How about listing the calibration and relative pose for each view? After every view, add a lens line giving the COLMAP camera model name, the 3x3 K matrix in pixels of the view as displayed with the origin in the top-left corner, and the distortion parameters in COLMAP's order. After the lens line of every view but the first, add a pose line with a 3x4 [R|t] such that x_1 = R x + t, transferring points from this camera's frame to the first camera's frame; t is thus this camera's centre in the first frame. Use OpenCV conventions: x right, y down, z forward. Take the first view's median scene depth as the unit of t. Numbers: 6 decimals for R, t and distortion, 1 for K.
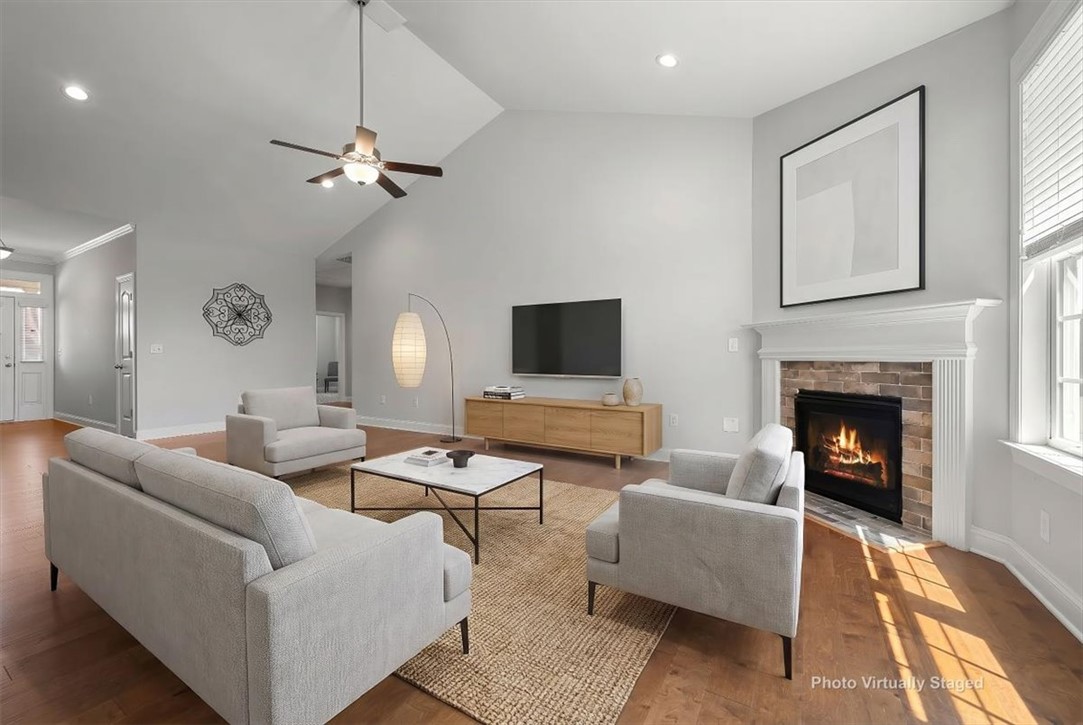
lens RADIAL K [[432.9, 0, 540.7], [0, 432.9, 362.9], [0, 0, 1]] dist [-0.000306, 0.000172]
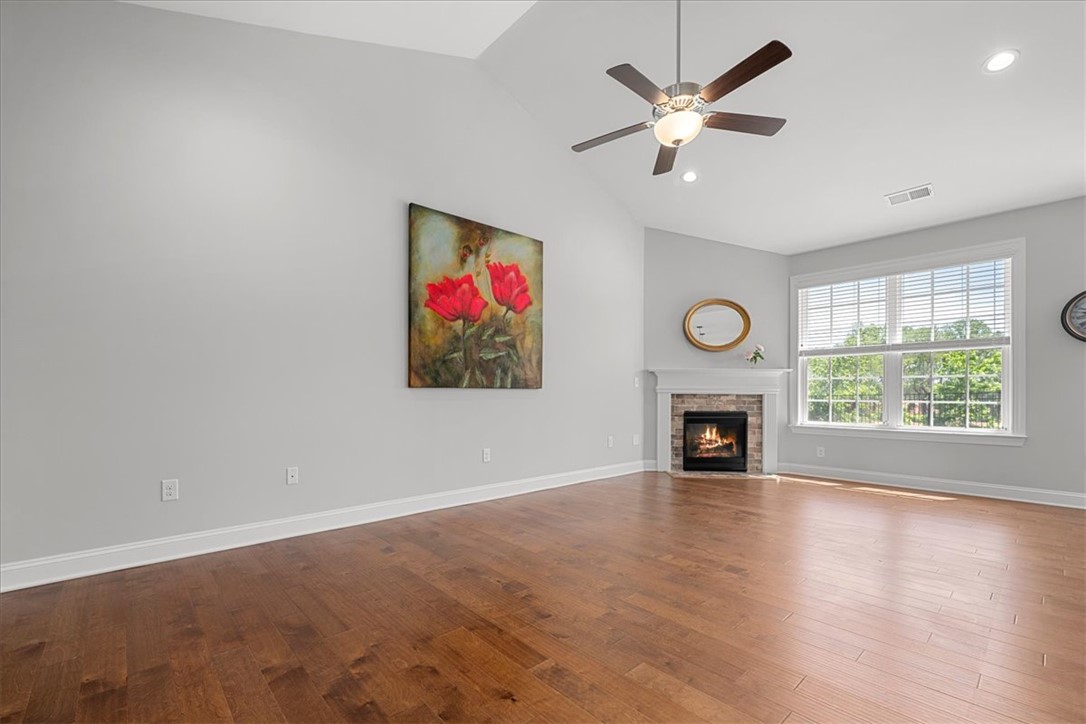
lens RADIAL K [[469.1, 0, 506.5], [0, 469.1, 392.5], [0, 0, 1]] dist [0.002244, 0.001711]
pose [[0.304346, 0.001442, 0.952560, -1.262194], [0.005753, 0.999978, -0.003351, -0.007313], [-0.952544, 0.006500, 0.304331, 1.059153]]
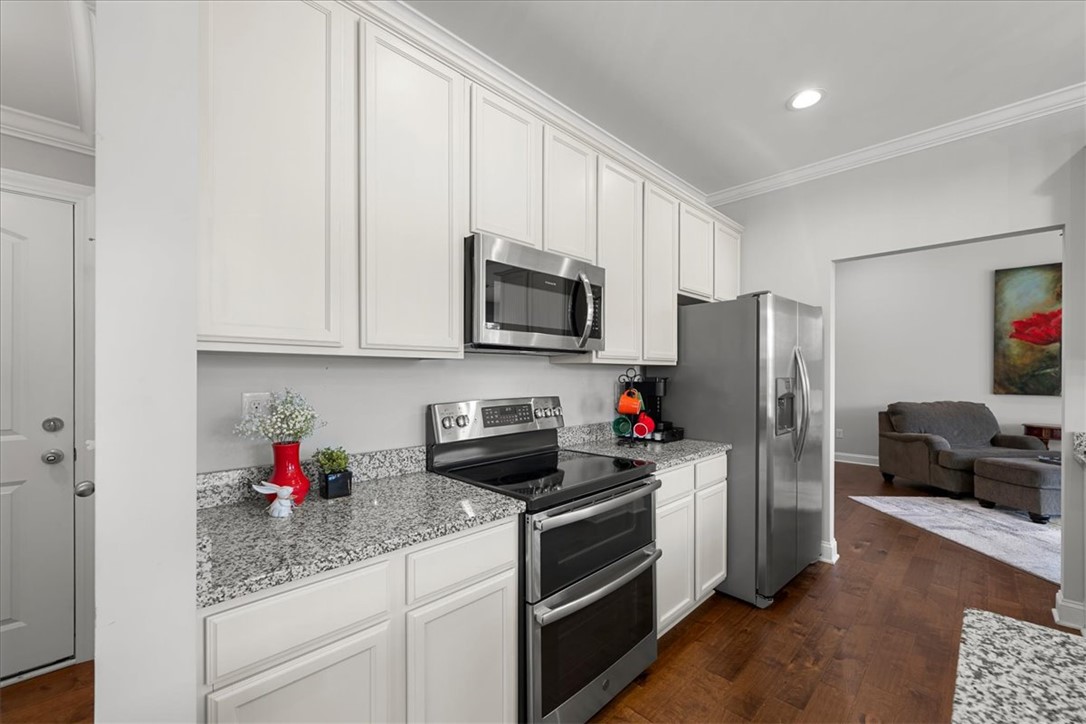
lens RADIAL K [[434.1, 0, 542.2], [0, 434.1, 378.5], [0, 0, 1]] dist [-0.000306, 0.000172]
pose [[0.969568, 0.004448, -0.244783, -1.445510], [-0.005379, 0.999981, -0.003135, -0.065816], [0.244764, 0.004356, 0.969573, -0.245397]]
